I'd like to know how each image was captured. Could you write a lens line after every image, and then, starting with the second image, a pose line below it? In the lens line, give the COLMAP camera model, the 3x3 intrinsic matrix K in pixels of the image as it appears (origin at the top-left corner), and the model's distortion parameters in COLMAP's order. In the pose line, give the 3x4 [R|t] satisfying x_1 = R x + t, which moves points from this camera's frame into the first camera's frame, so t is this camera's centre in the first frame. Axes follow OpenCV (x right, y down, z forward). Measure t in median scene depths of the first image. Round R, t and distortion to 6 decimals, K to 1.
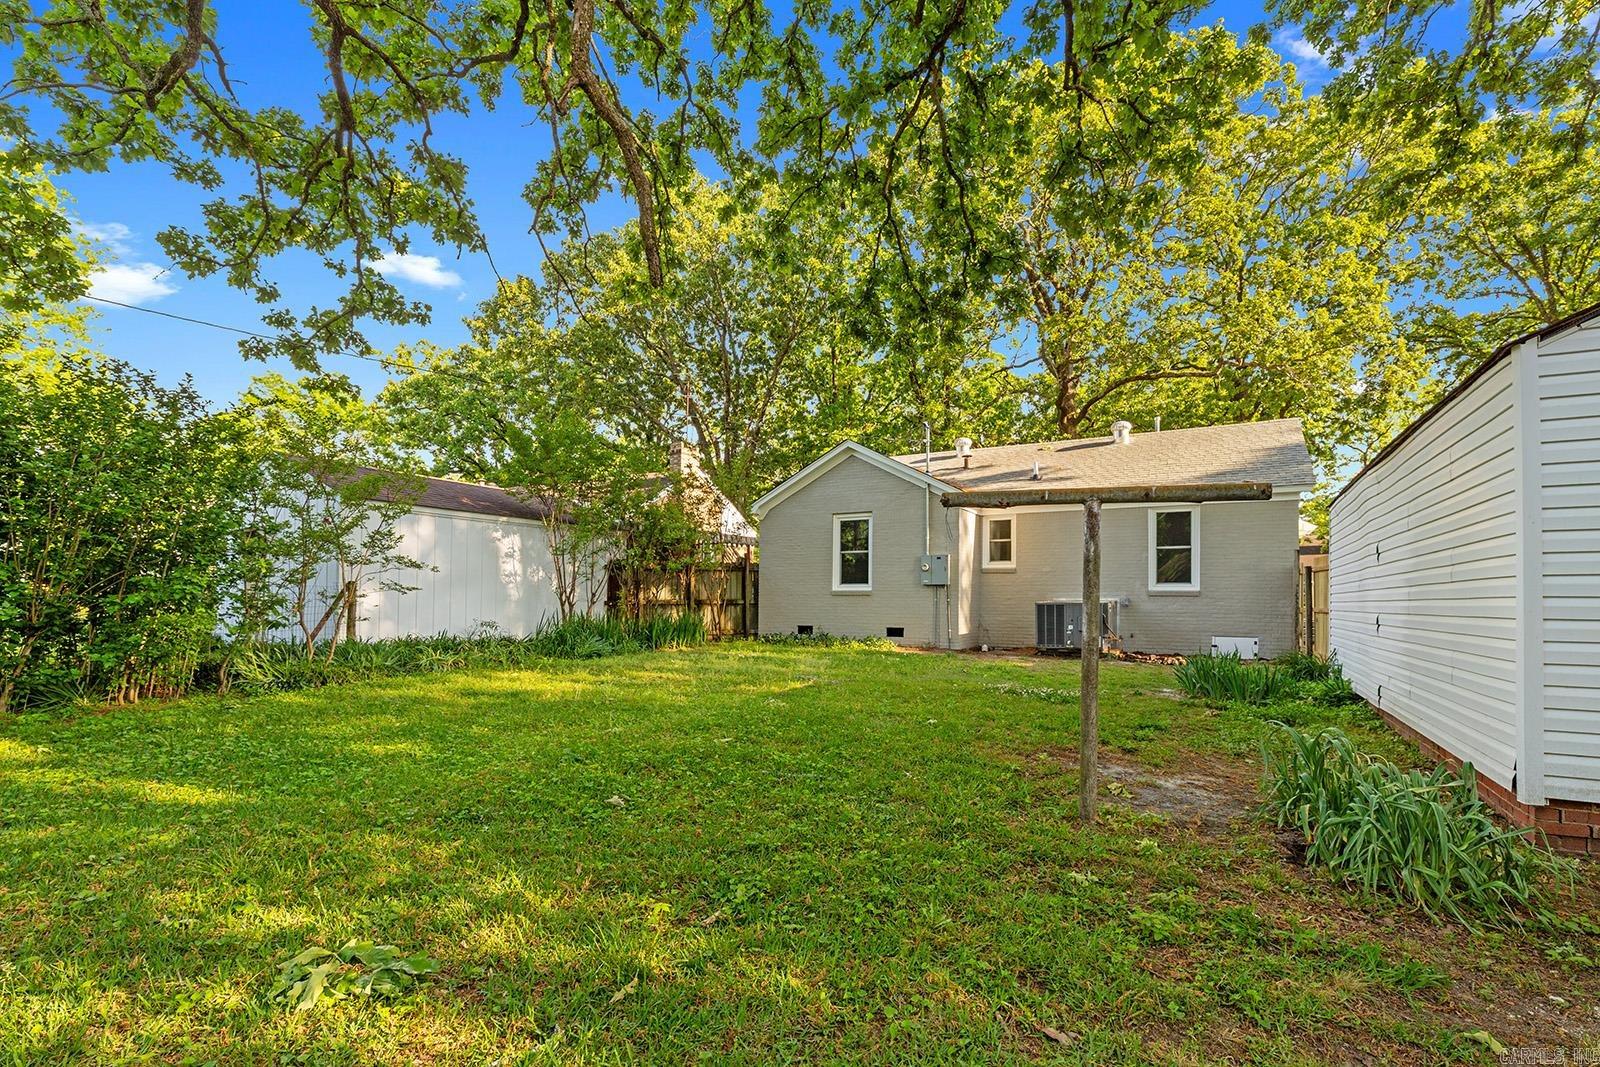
lens RADIAL K [[751.5, 0, 806.8], [0, 751.5, 592.2], [0, 0, 1]] dist [-0.001330, -0.000243]
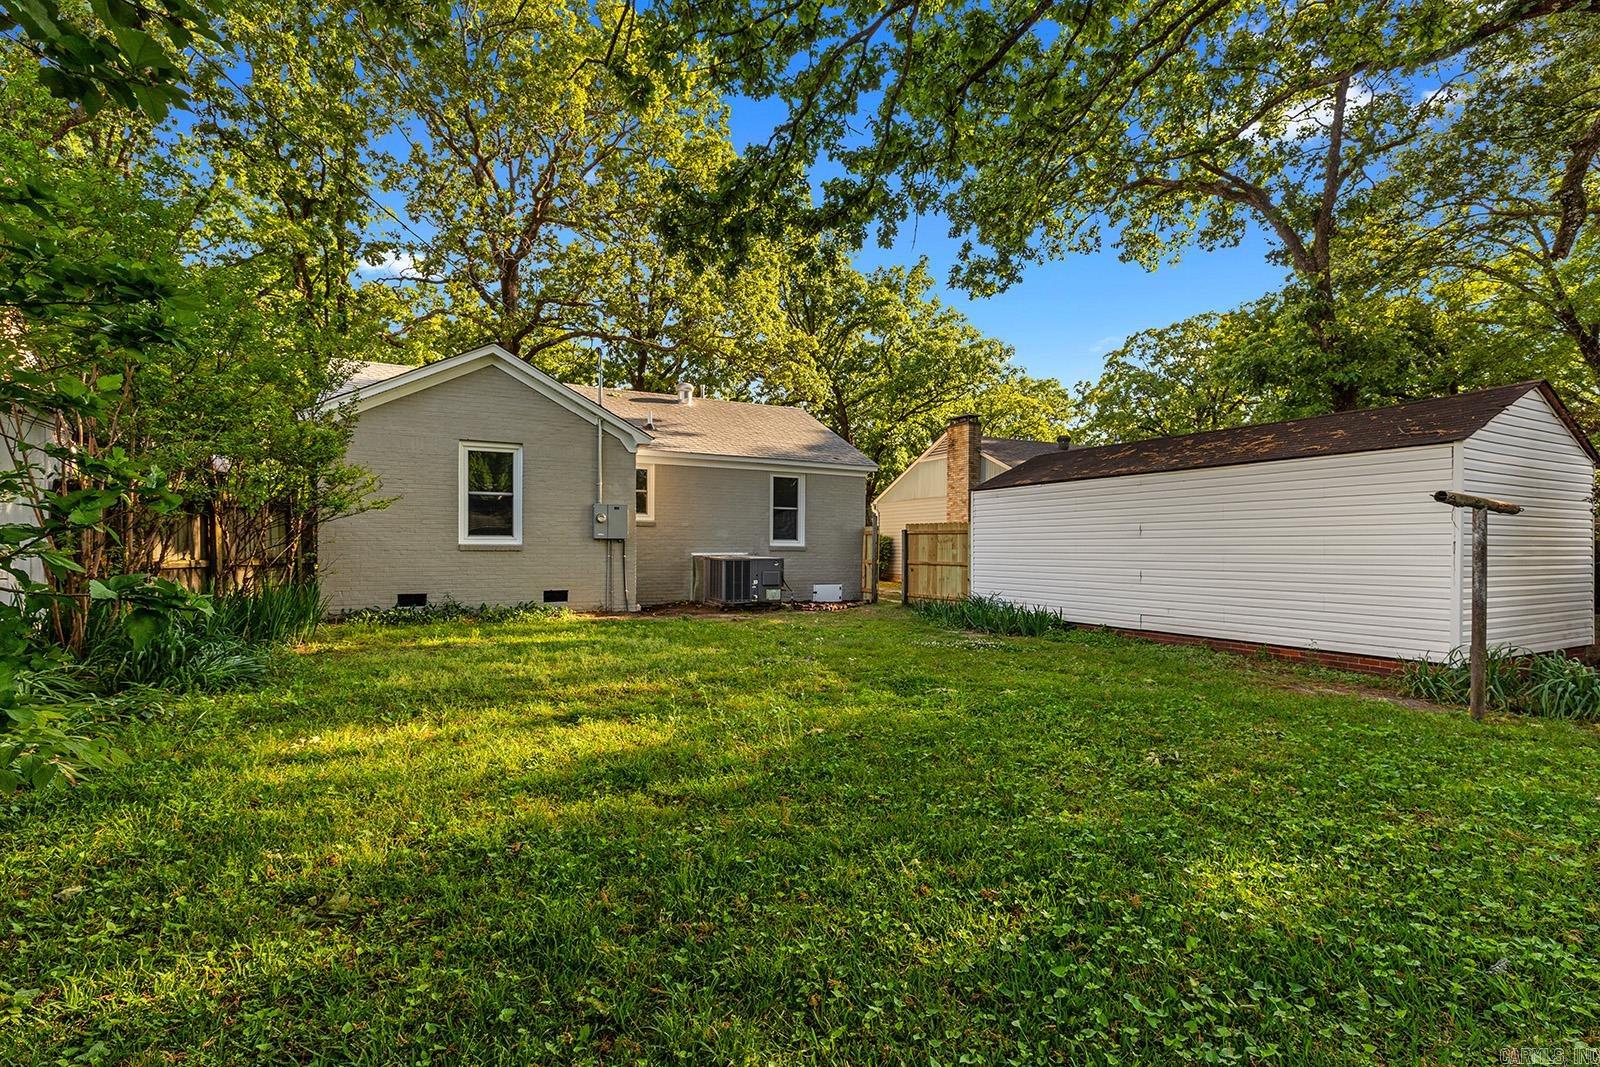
lens RADIAL K [[734.9, 0, 802.9], [0, 734.9, 556.5], [0, 0, 1]] dist [-0.000492, 0.000178]
pose [[0.536320, -0.012228, 0.843926, -0.421180], [-0.011261, 0.999702, 0.021642, -0.010299], [-0.843940, -0.021110, 0.536022, 0.356886]]
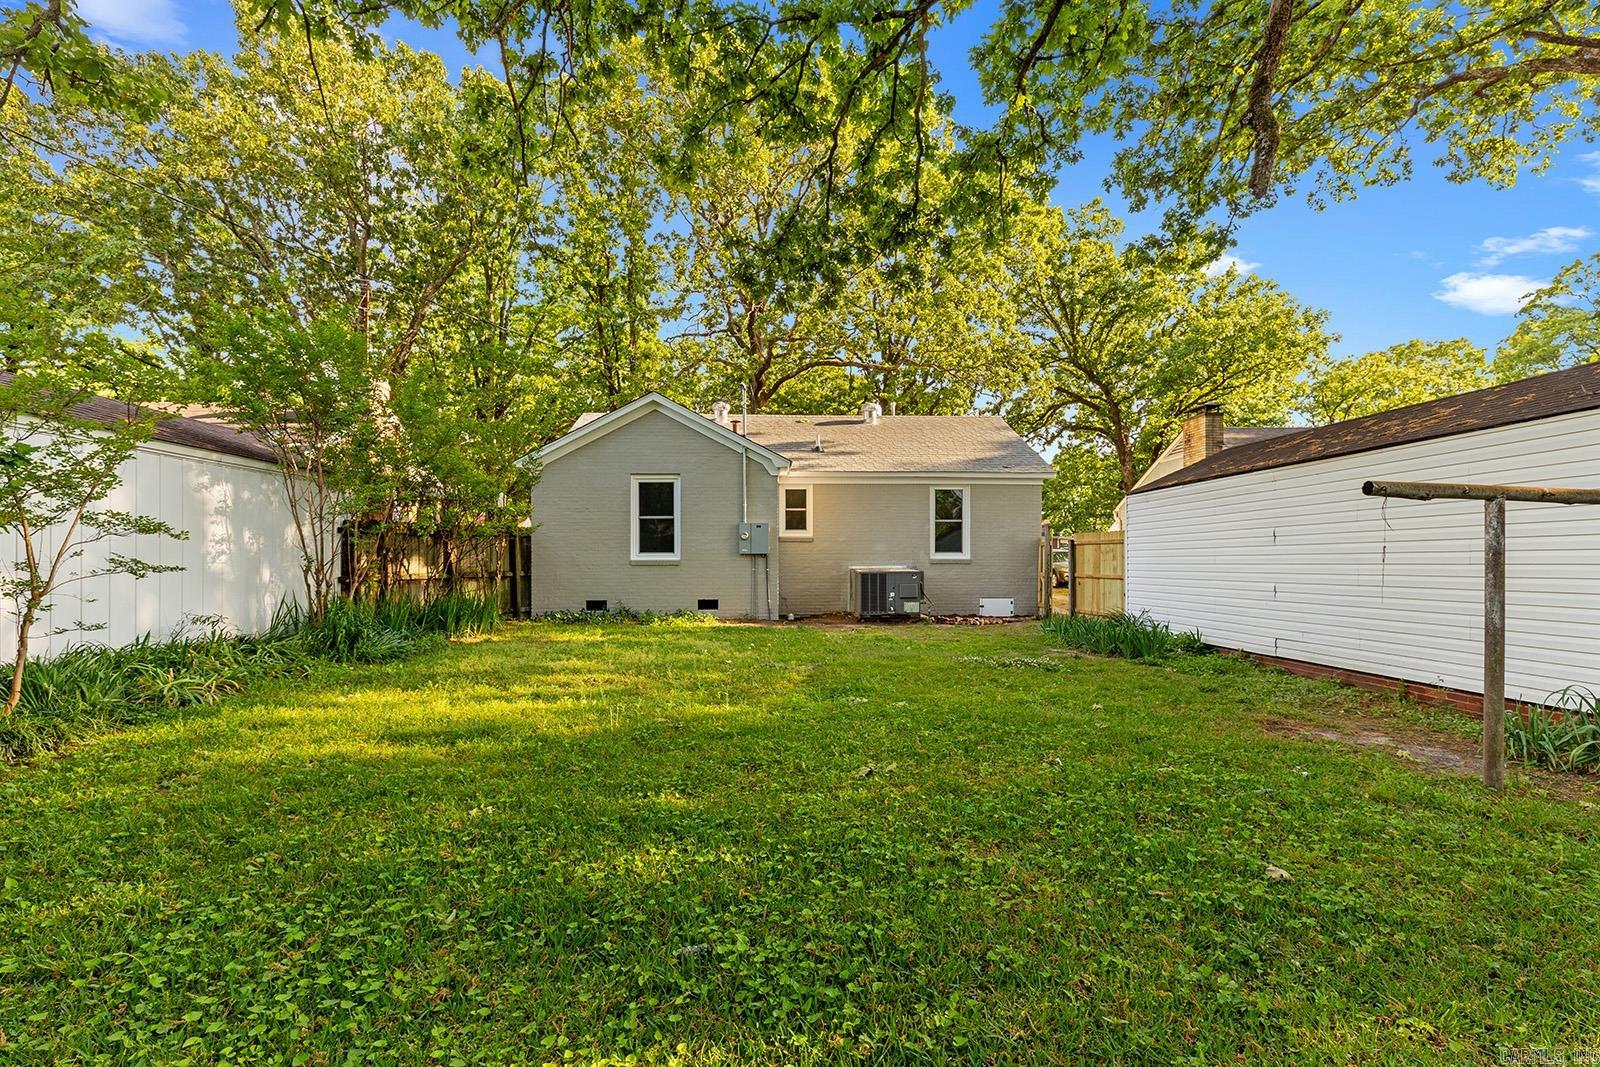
lens RADIAL K [[738.1, 0, 796.9], [0, 738.1, 566.5], [0, 0, 1]] dist [0.000102, 0.000550]
pose [[0.848221, -0.011533, 0.529516, -0.282152], [0.001843, 0.999821, 0.018825, -0.011549], [-0.529639, -0.014991, 0.848091, 0.166427]]
